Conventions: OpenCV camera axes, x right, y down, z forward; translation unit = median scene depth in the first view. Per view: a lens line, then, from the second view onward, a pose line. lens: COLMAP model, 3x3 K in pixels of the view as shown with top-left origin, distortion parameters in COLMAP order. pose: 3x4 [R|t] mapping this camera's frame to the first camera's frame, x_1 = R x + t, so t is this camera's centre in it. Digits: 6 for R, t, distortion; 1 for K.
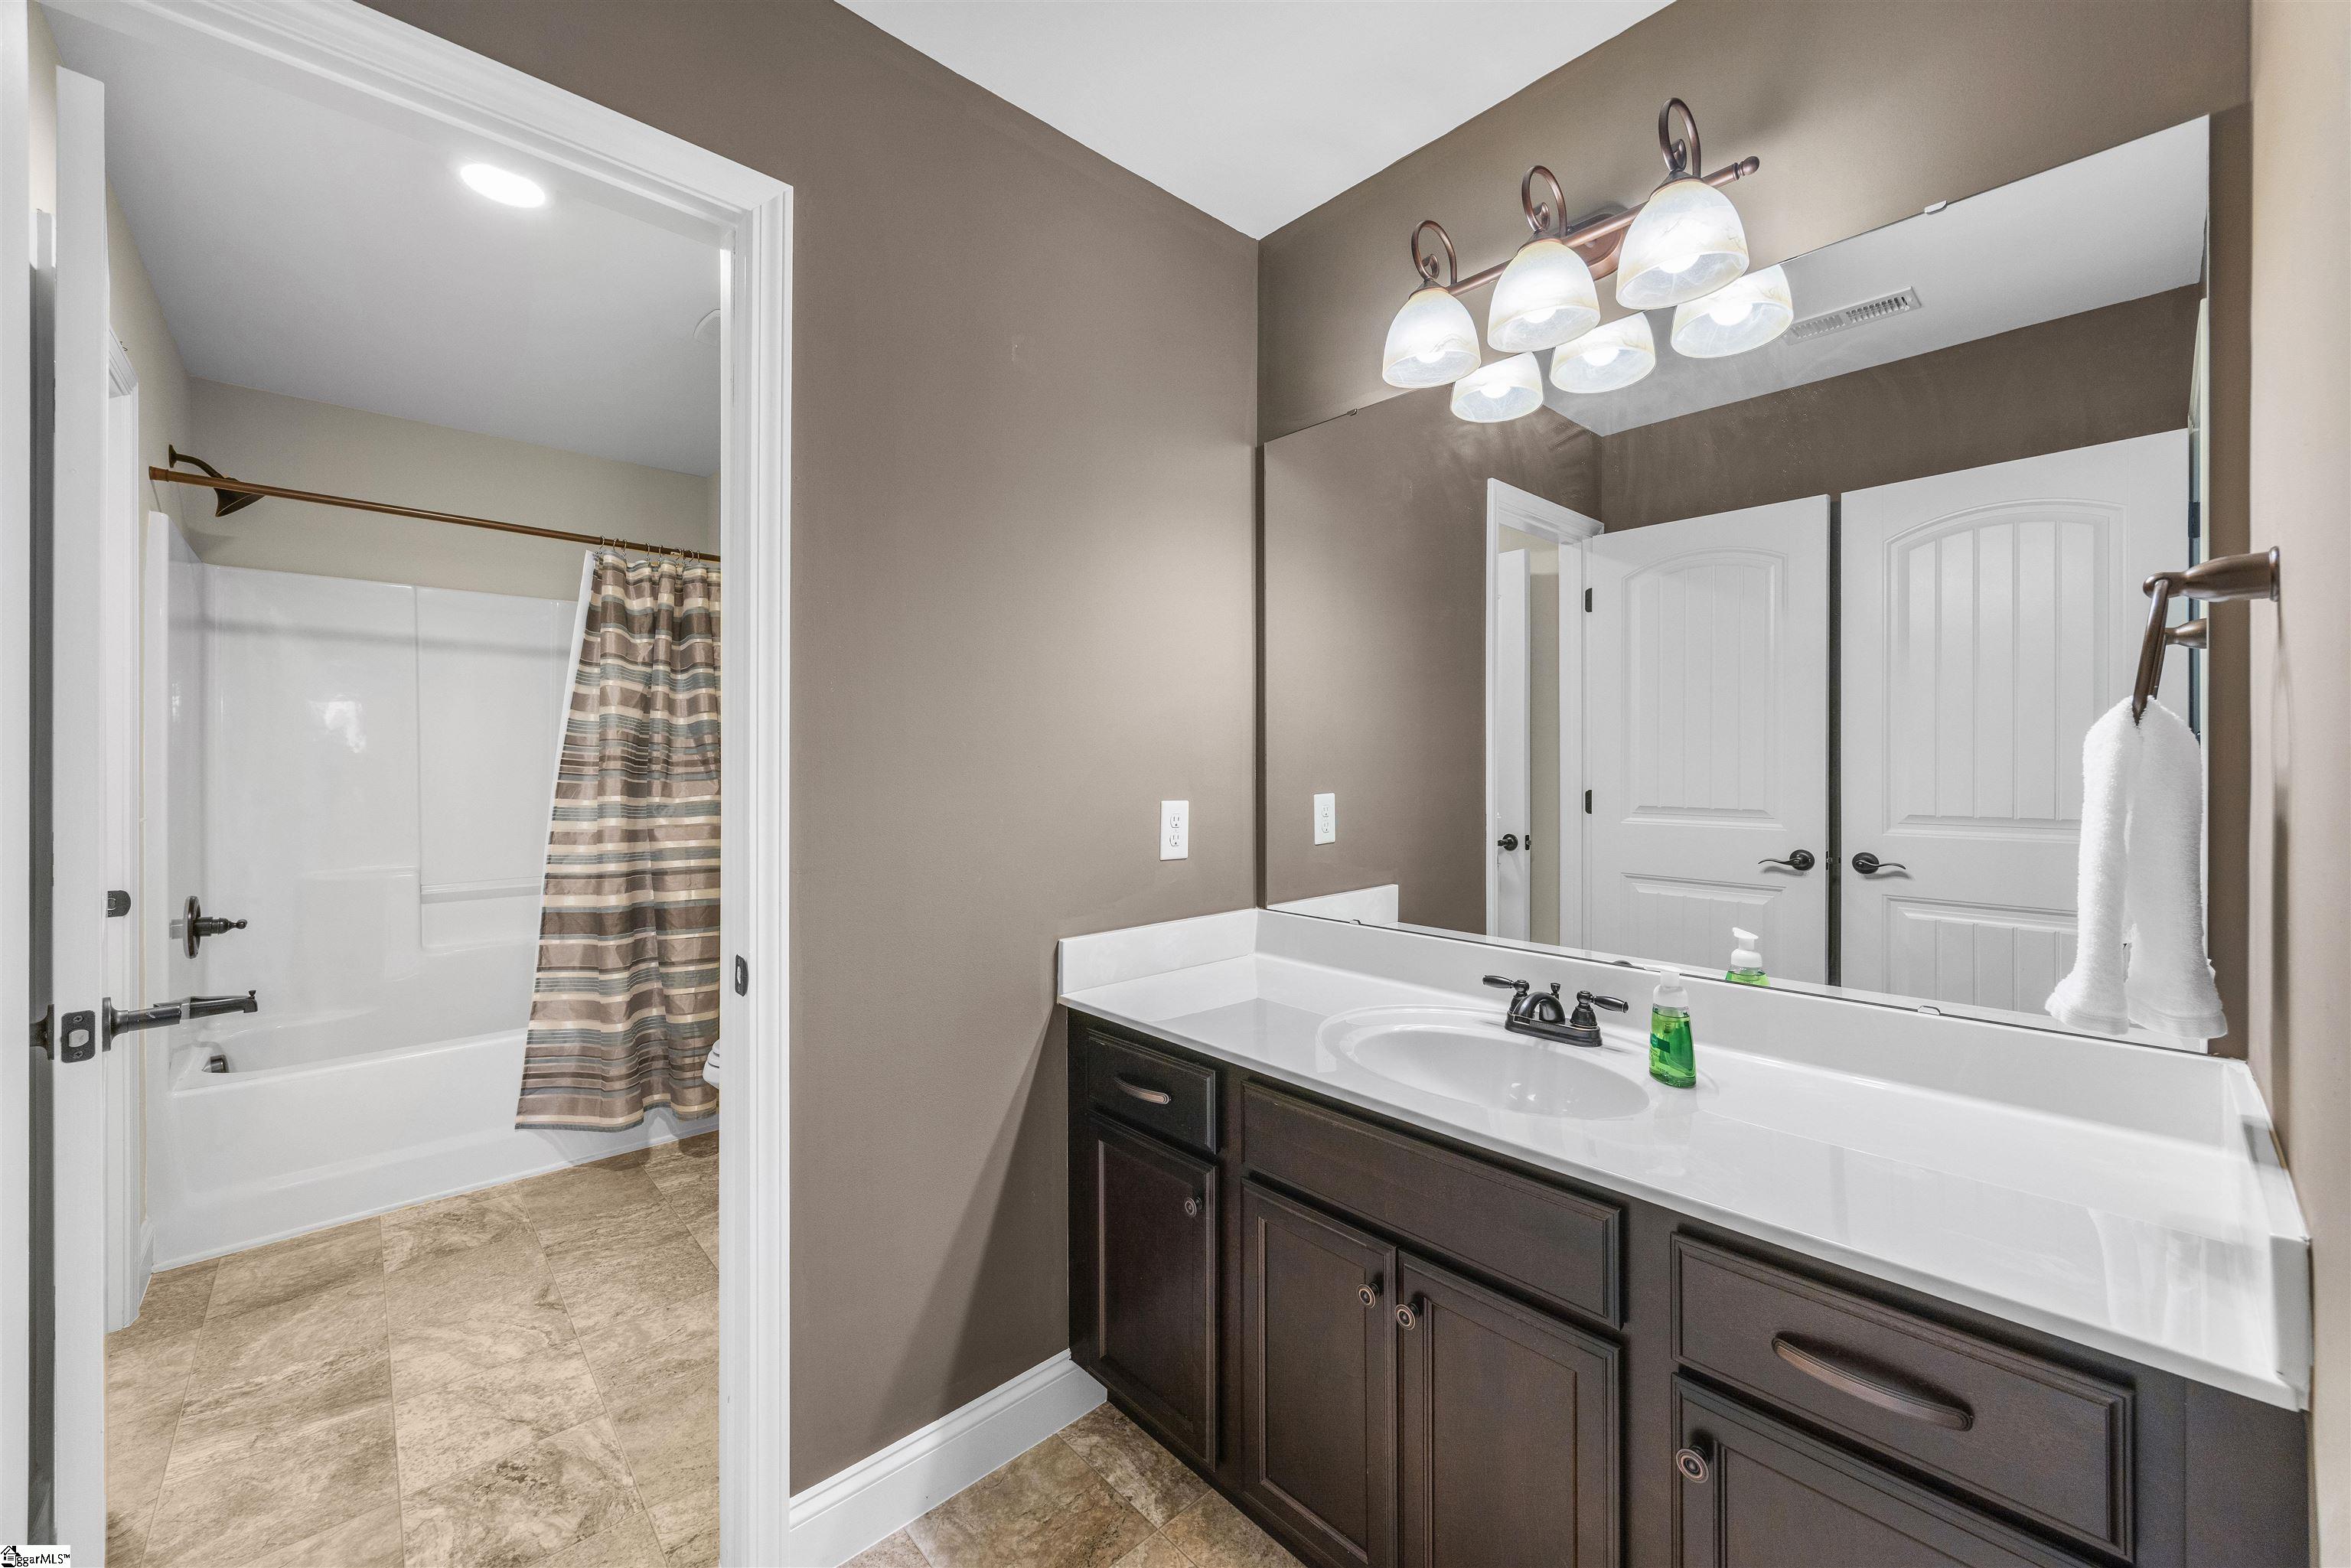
lens RADIAL K [[907.4, 0, 1174.4], [0, 907.4, 777.5], [0, 0, 1]] dist [-0.001028, -0.000540]
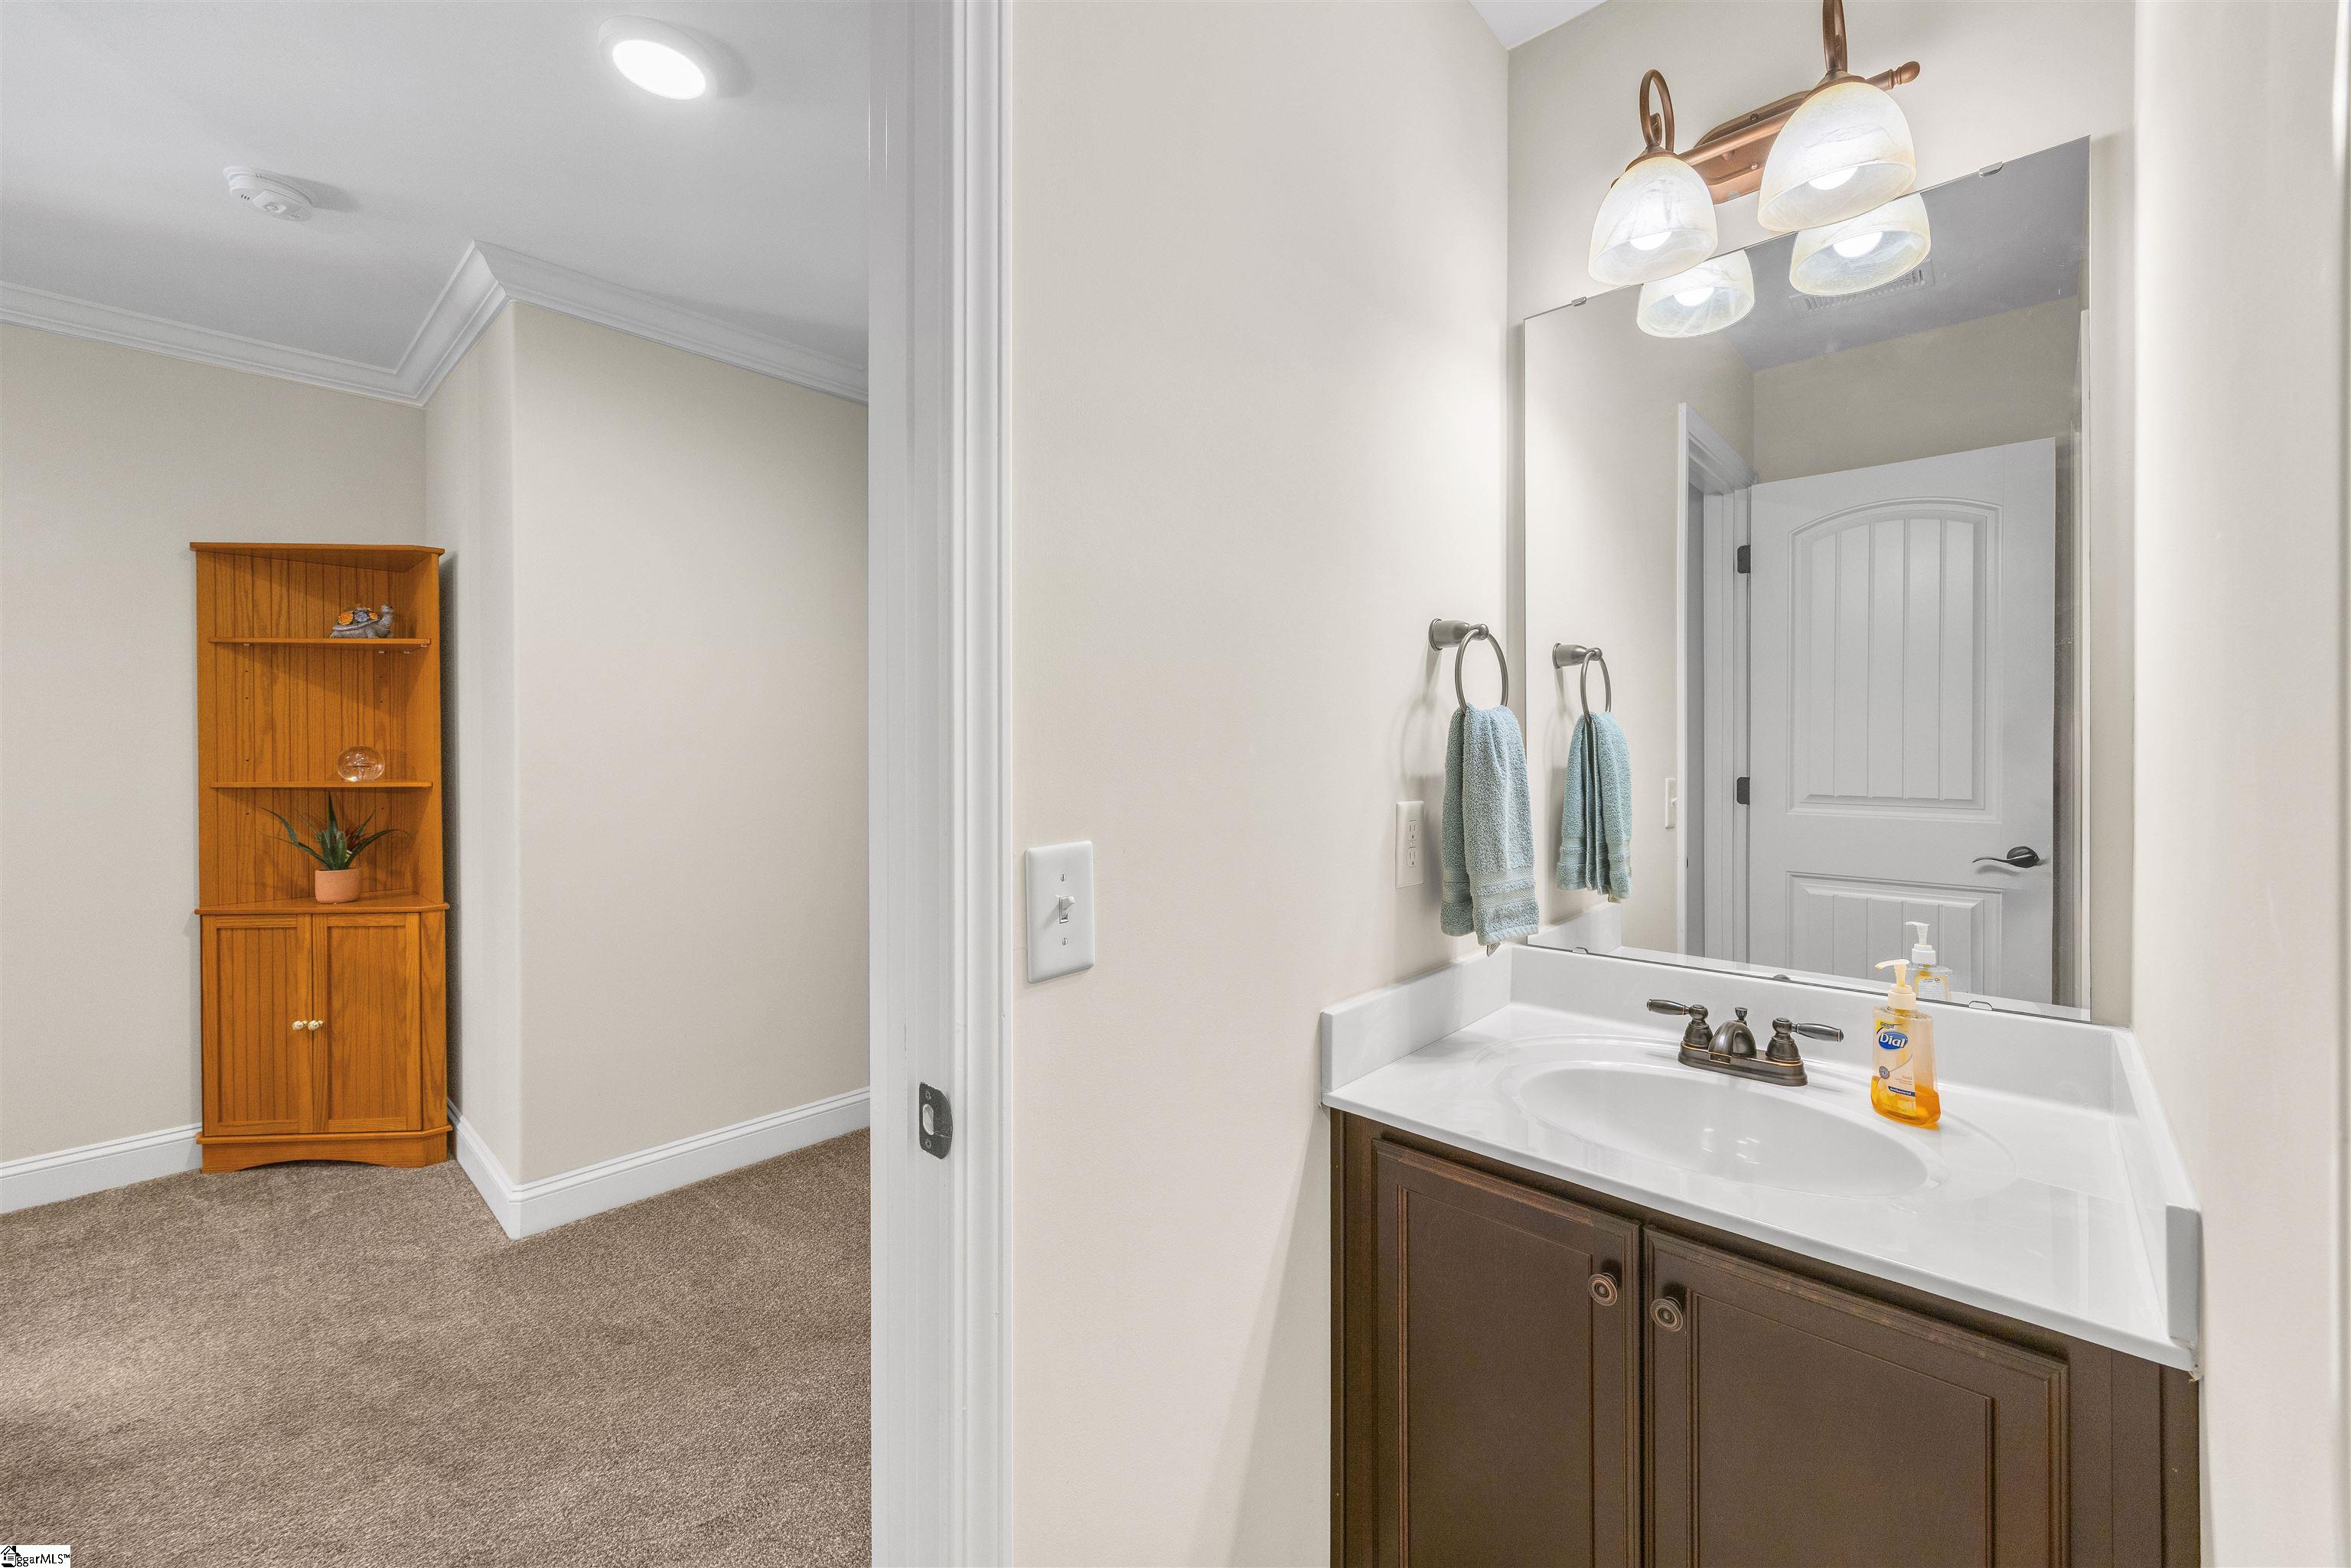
lens RADIAL K [[950.8, 0, 1211.9], [0, 950.8, 740.2], [0, 0, 1]] dist [0.014081, -0.000075]
pose [[0.995277, -0.002677, 0.097036, -0.155387], [0.005056, 0.999693, -0.024275, -0.002069], [-0.096941, 0.024651, 0.994985, 0.163932]]
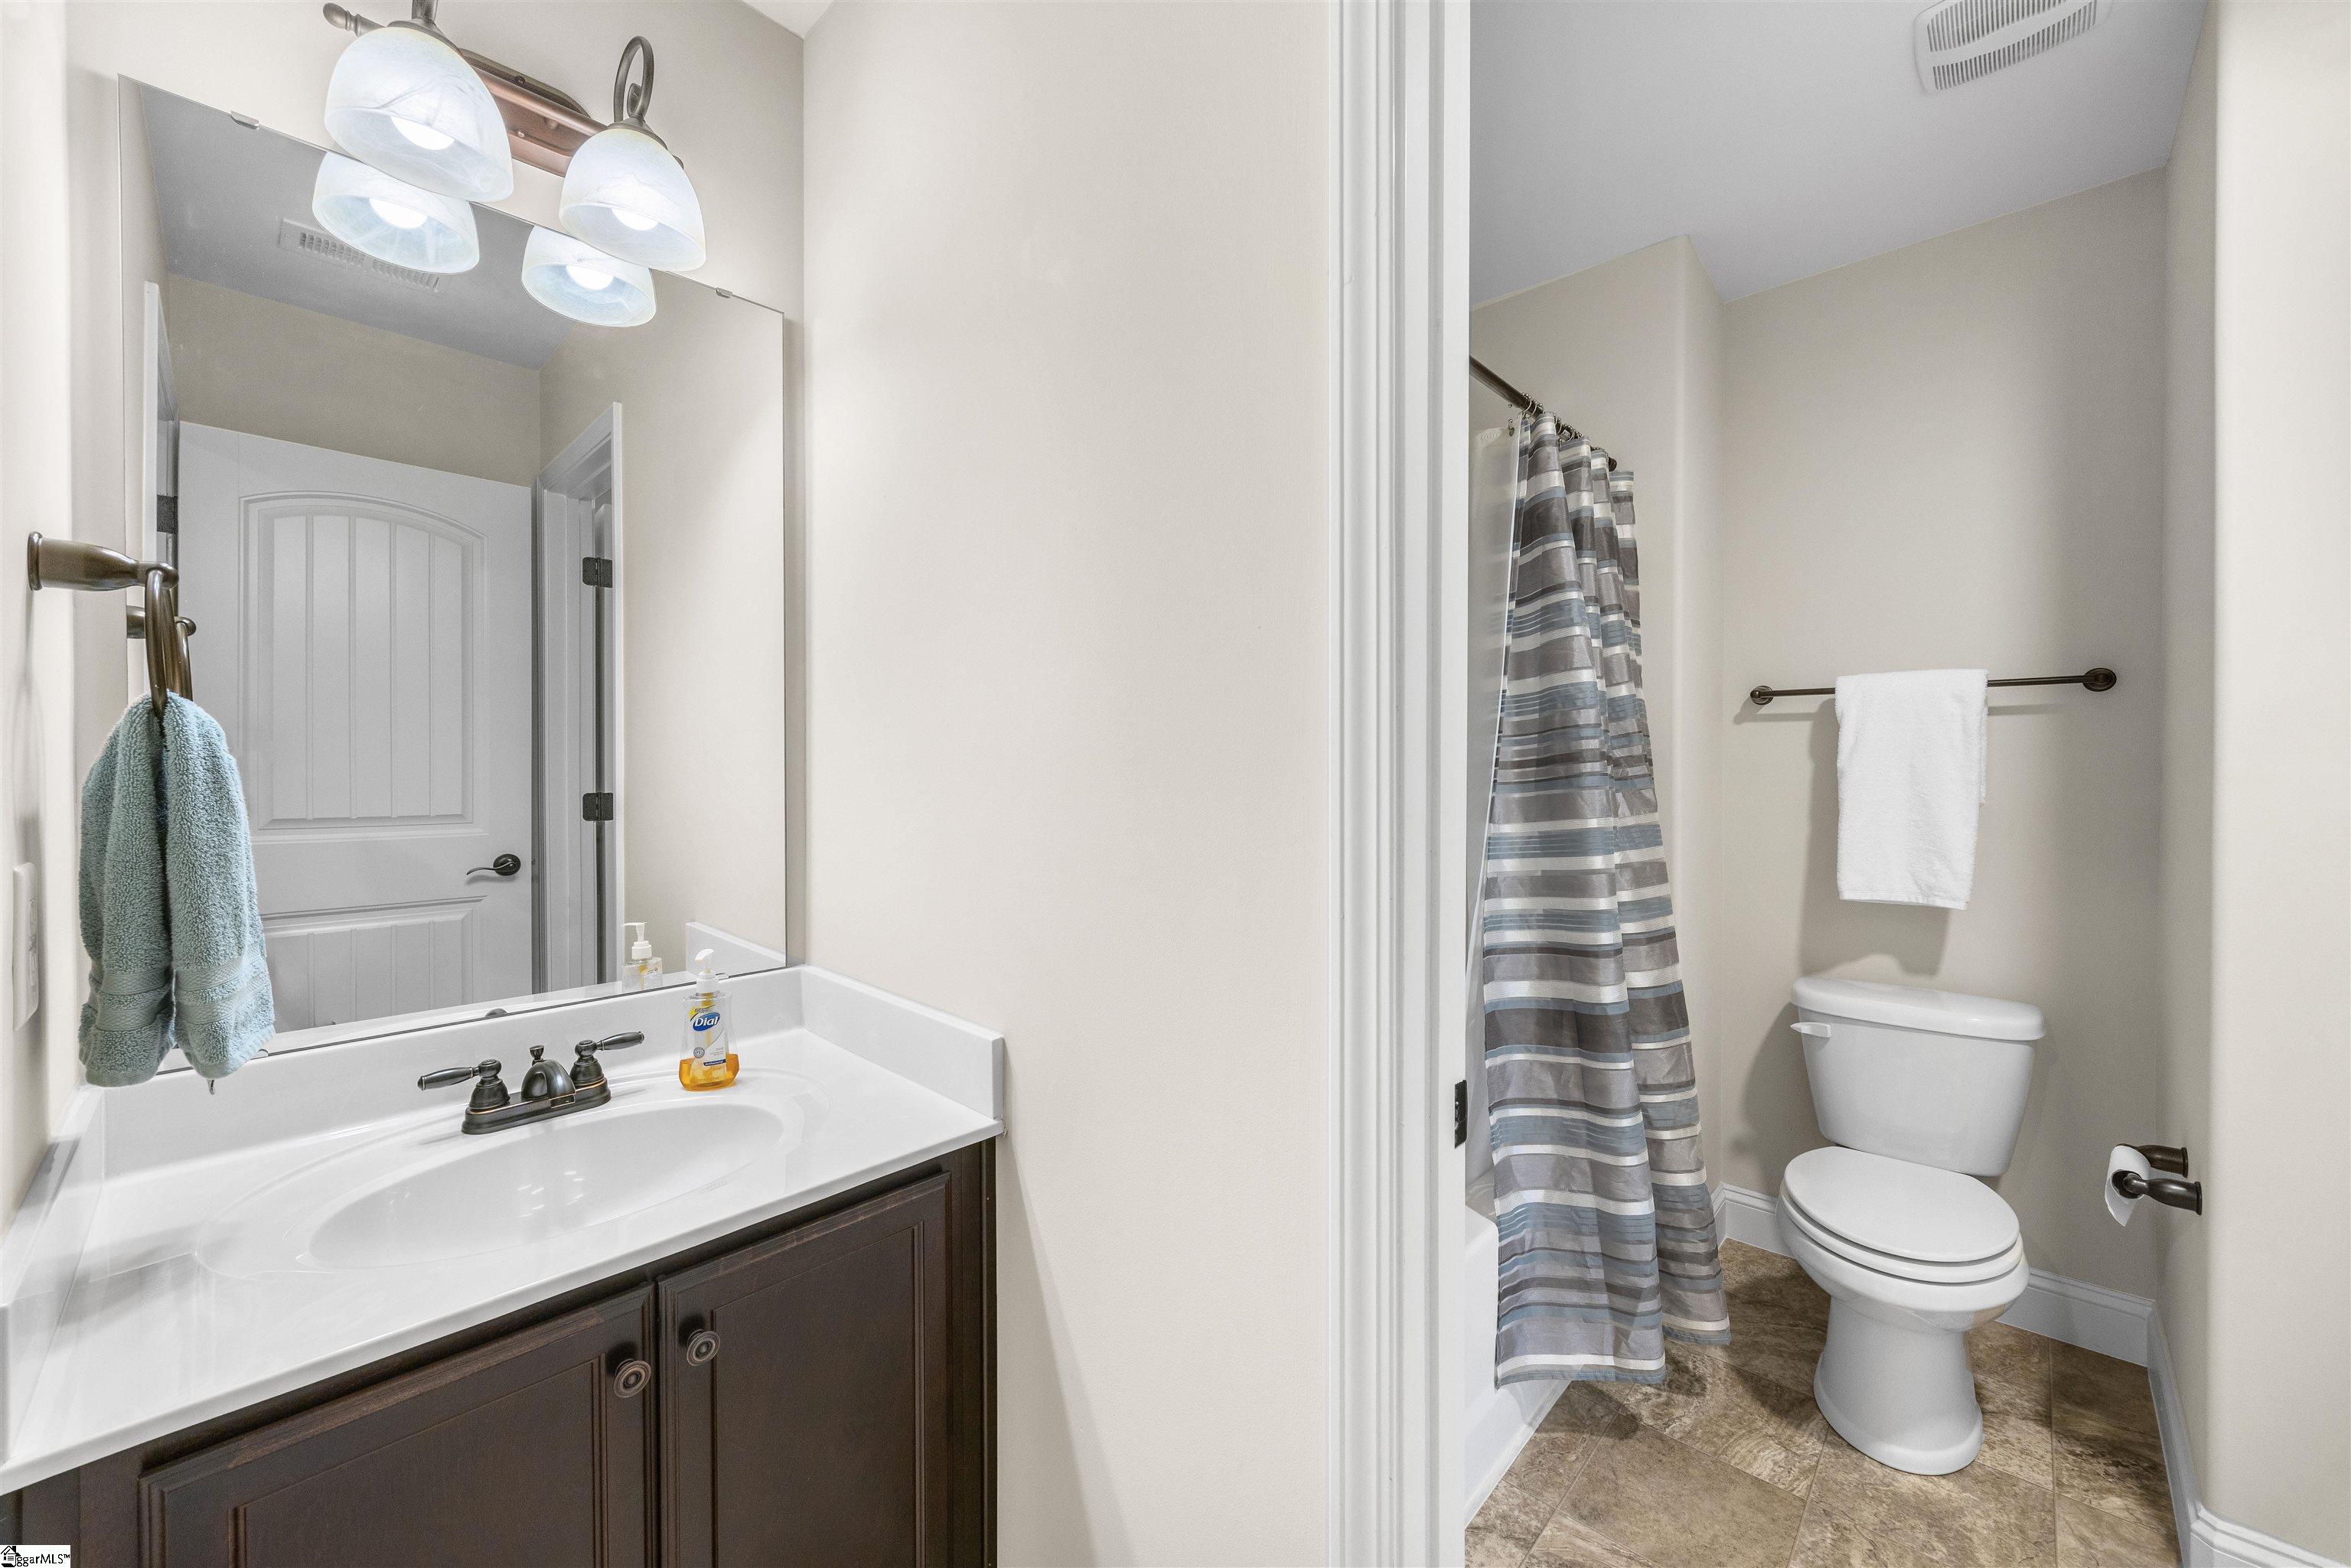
lens RADIAL K [[890.6, 0, 1211.5], [0, 890.6, 765.8], [0, 0, 1]] dist [-0.000295, -0.000036]
pose [[-0.085469, -0.004209, 0.996332, -0.392876], [0.014784, 0.999876, 0.005492, -0.009003], [-0.996231, 0.015199, -0.085396, 0.494824]]
